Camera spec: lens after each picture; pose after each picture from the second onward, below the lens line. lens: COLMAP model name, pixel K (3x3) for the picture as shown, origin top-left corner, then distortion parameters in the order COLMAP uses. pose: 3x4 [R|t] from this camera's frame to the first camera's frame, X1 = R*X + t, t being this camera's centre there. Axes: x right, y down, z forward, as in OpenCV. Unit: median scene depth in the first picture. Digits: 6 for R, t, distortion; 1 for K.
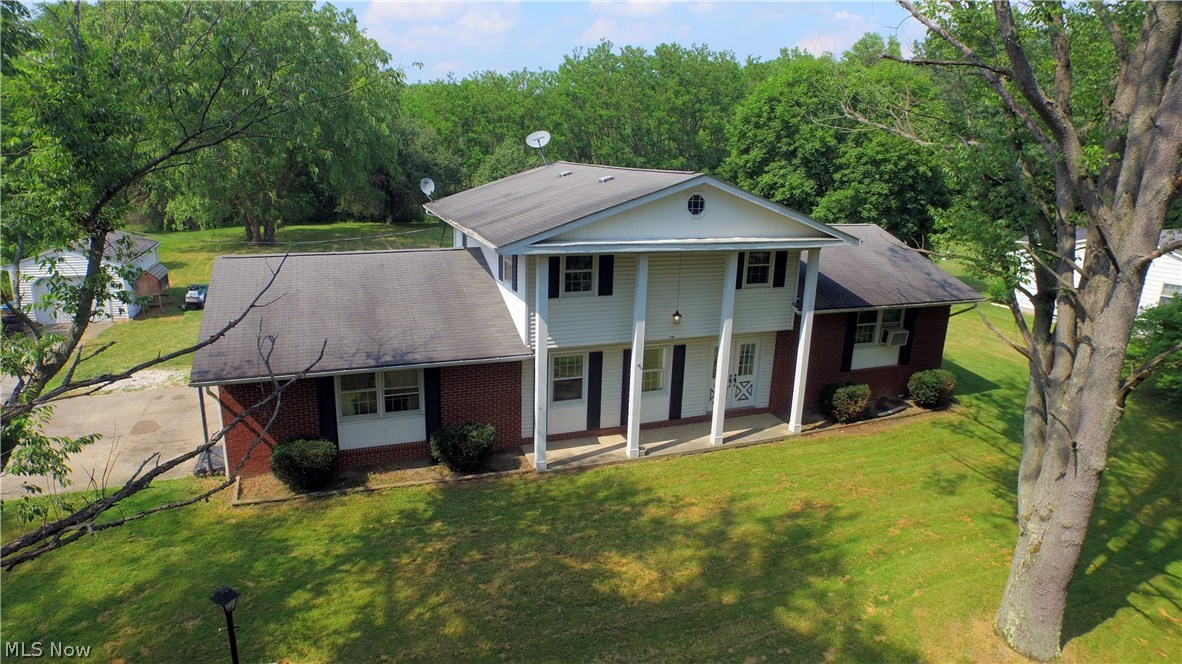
lens RADIAL K [[683.4, 0, 591.0], [0, 683.4, 332.0], [0, 0, 1]] dist [-0.110465, 0.072081]
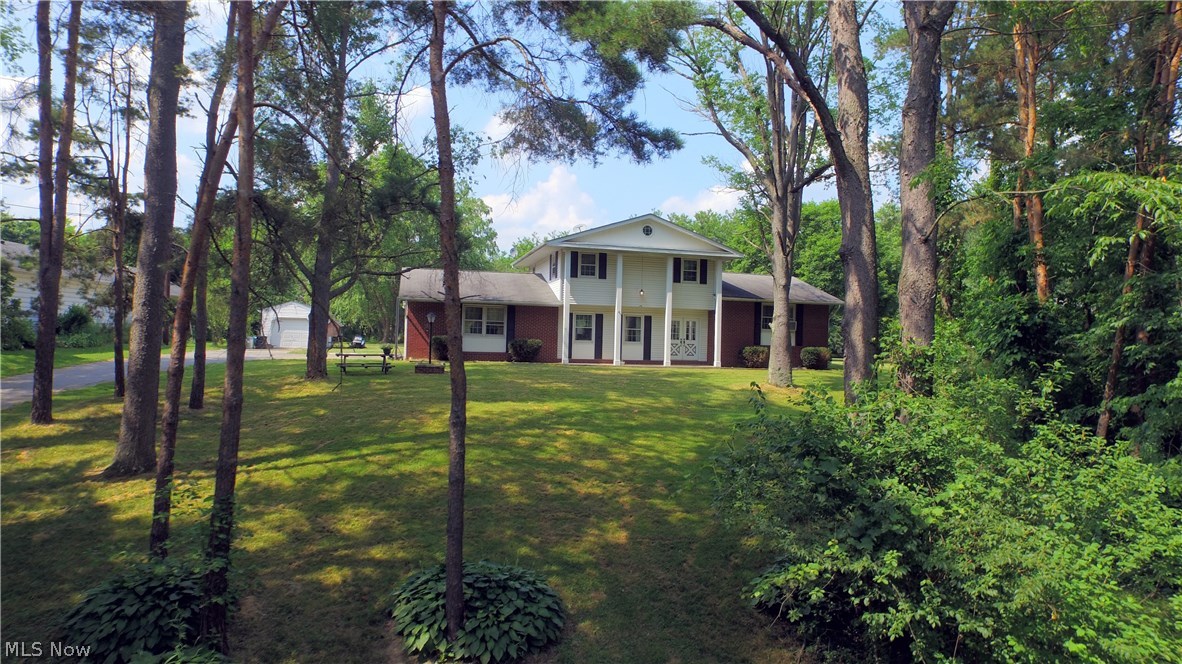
lens RADIAL K [[683.4, 0, 591.0], [0, 683.4, 332.0], [0, 0, 1]] dist [-0.110465, 0.072081]
pose [[0.993291, -0.005190, -0.115522, 0.209515], [-0.026337, 0.962584, -0.269699, 0.607270], [0.112599, 0.270932, 0.955990, -0.794310]]
